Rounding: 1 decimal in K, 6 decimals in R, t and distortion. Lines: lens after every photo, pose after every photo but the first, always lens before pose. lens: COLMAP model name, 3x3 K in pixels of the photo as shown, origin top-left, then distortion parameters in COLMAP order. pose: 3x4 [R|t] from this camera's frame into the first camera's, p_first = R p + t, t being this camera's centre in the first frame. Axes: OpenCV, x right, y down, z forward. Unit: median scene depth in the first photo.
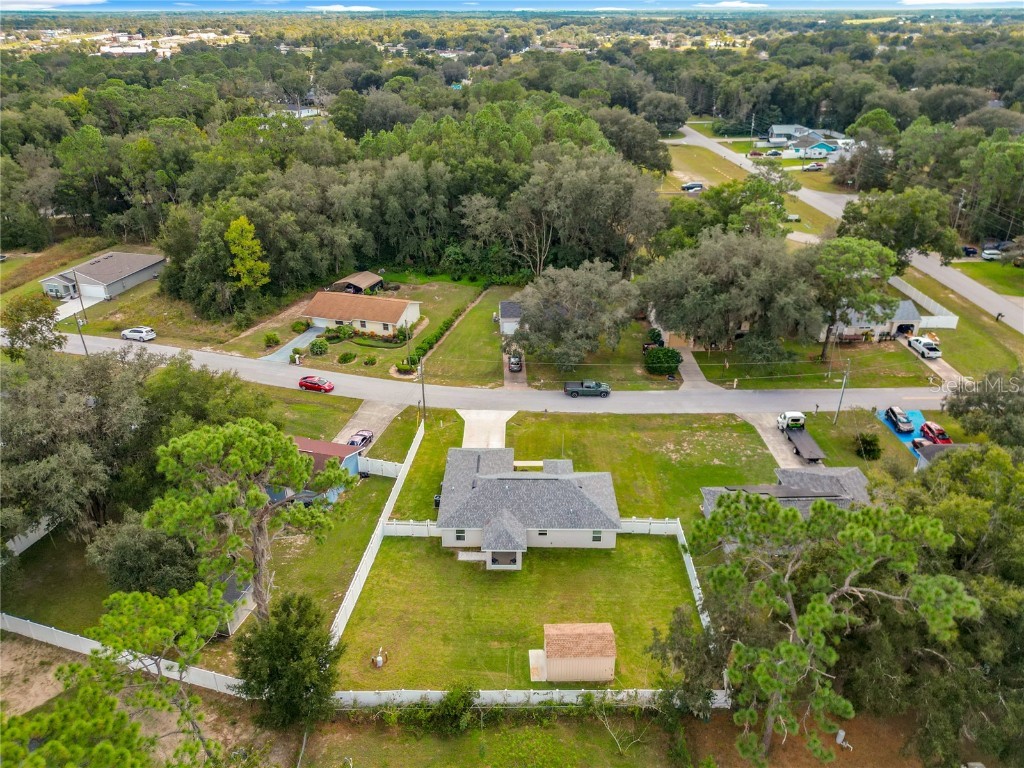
lens RADIAL K [[738.4, 0, 516.1], [0, 738.4, 381.4], [0, 0, 1]] dist [0.045750, -0.043277]
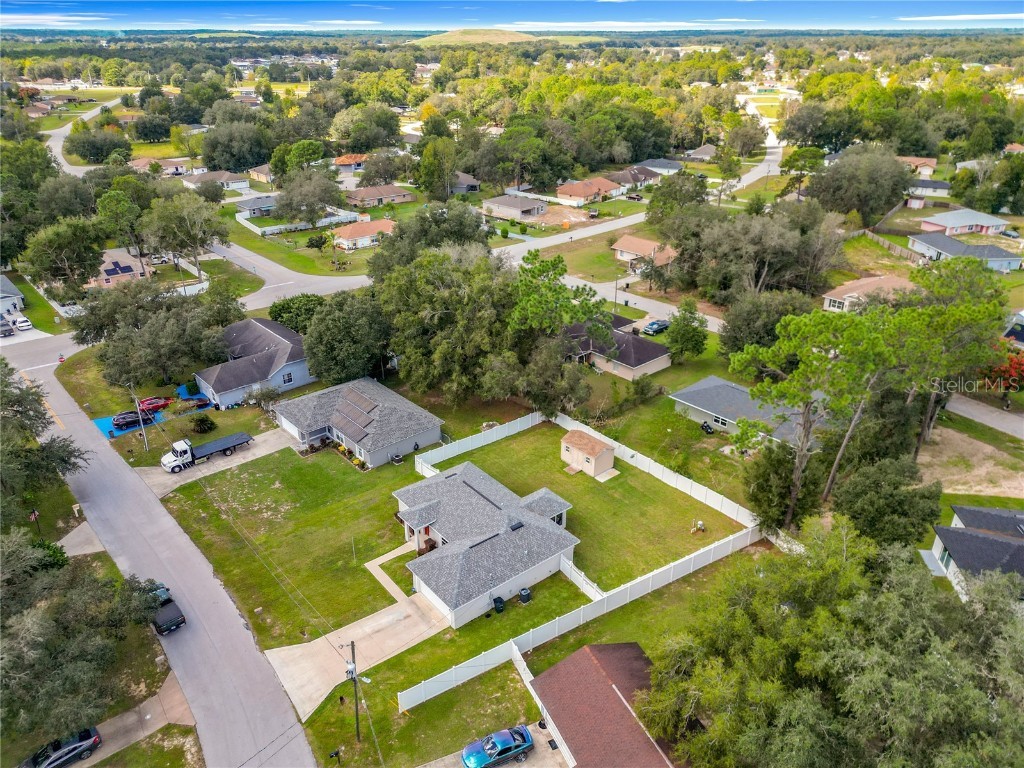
lens RADIAL K [[719.4, 0, 505.1], [0, 719.4, 356.2], [0, 0, 1]] dist [0.061622, -0.077980]
pose [[-0.605966, -0.324494, 0.726298, -0.384195], [0.362031, 0.700492, 0.615016, -0.345376], [-0.708335, 0.635621, -0.306997, 0.710693]]
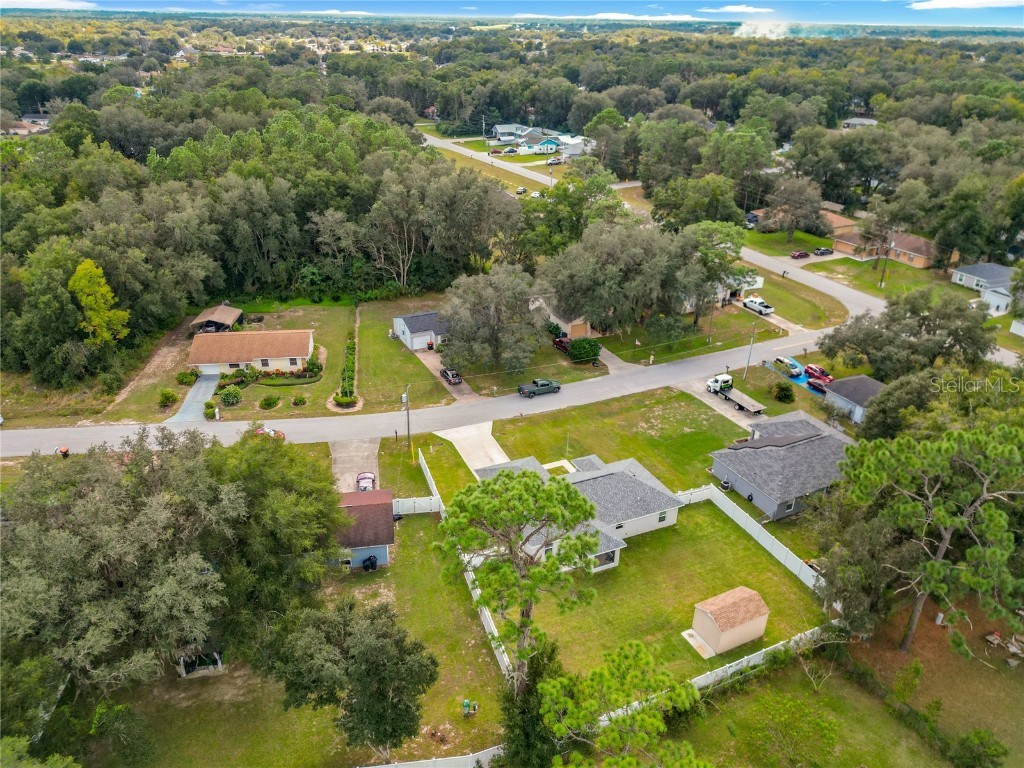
lens RADIAL K [[730.8, 0, 512.0], [0, 730.8, 384.0], [0, 0, 1]] dist [-0.001452, -0.002502]
pose [[0.906983, -0.173832, 0.383621, -0.275967], [0.171310, 0.984363, 0.041027, -0.036485], [-0.384753, 0.028507, 0.922579, 0.062882]]
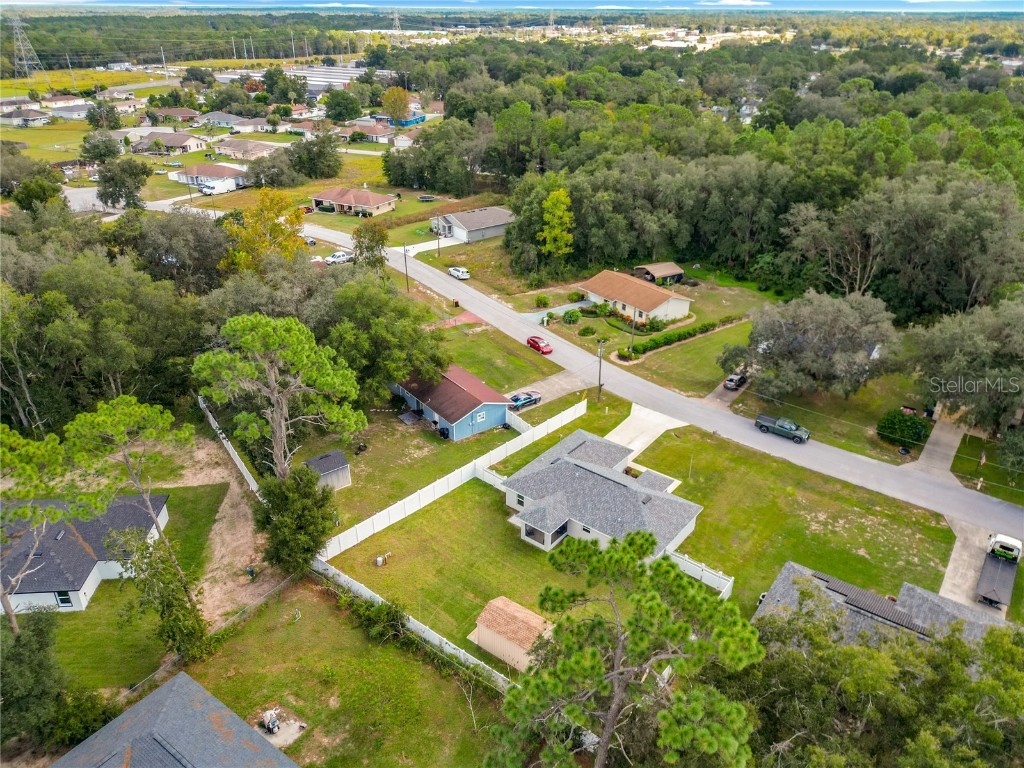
lens RADIAL K [[737.8, 0, 512.0], [0, 737.8, 384.0], [0, 0, 1]] dist [0.061705, -0.104398]
pose [[0.782755, 0.285922, -0.552760, 0.268259], [-0.283056, 0.954590, 0.092942, -0.026168], [0.554233, 0.083711, 0.828141, 0.068125]]
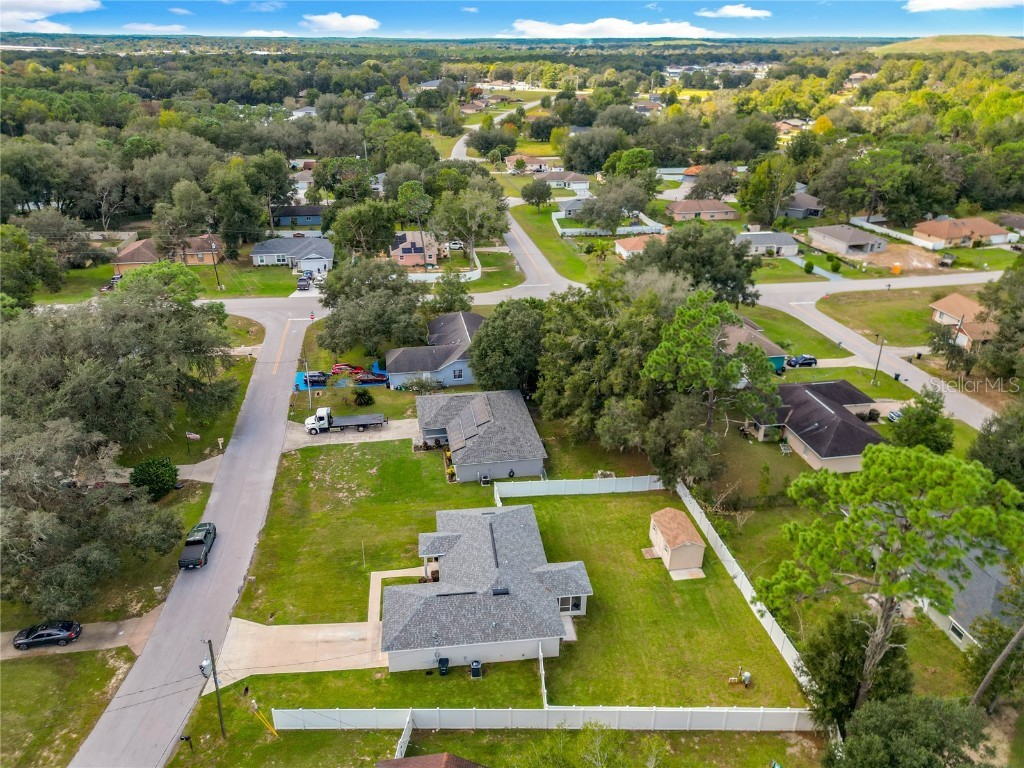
lens RADIAL K [[719.4, 0, 505.1], [0, 719.4, 356.2], [0, 0, 1]] dist [0.061622, -0.077980]
pose [[-0.105902, -0.398331, 0.911108, -0.416709], [0.451077, 0.797319, 0.401014, -0.236114], [-0.886180, 0.453447, 0.095240, 0.495898]]
